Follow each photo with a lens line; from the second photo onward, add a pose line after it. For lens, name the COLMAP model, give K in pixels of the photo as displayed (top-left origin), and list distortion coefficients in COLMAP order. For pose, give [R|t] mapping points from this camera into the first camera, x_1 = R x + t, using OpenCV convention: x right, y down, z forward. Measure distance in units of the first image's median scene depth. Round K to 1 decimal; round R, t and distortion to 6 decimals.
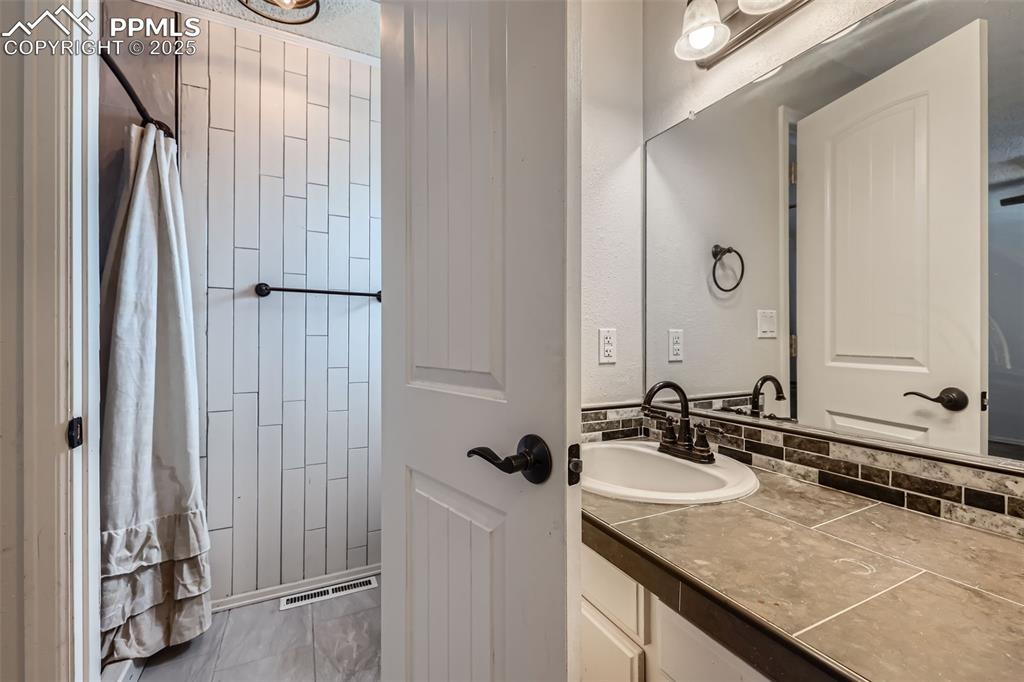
lens RADIAL K [[430.3, 0, 512.6], [0, 430.3, 338.4], [0, 0, 1]] dist [0.000798, 0.000980]
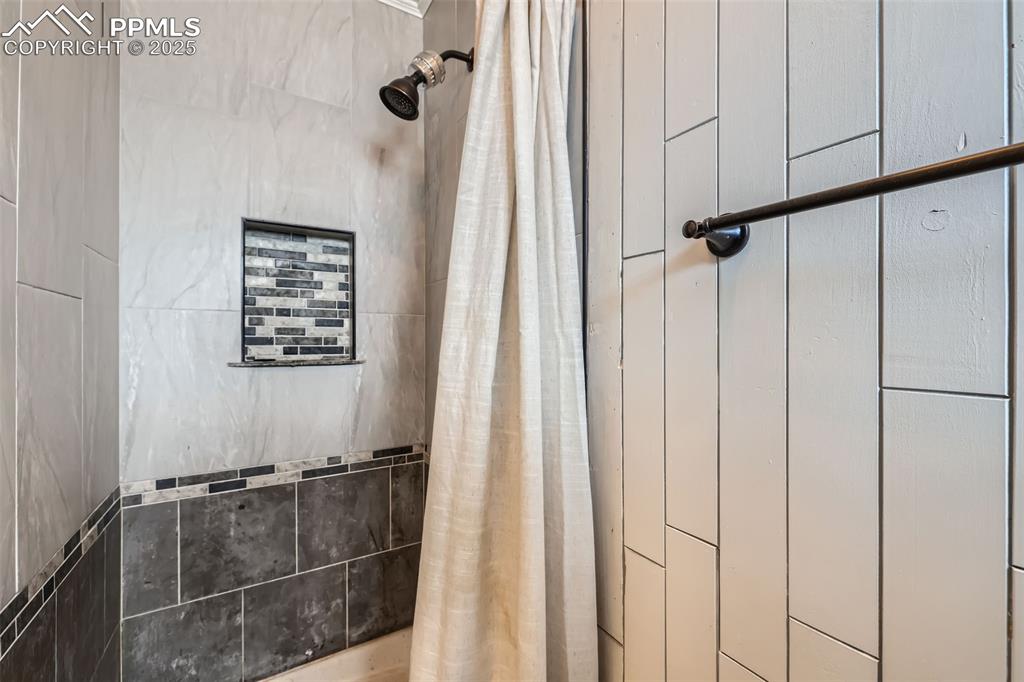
lens RADIAL K [[430.3, 0, 513.8], [0, 430.3, 340.5], [0, 0, 1]] dist [0.000798, 0.000980]
pose [[0.092979, -0.002269, -0.995666, -0.345927], [0.001581, 0.999996, -0.002131, -0.042129], [0.995667, -0.001376, 0.092982, 1.006139]]
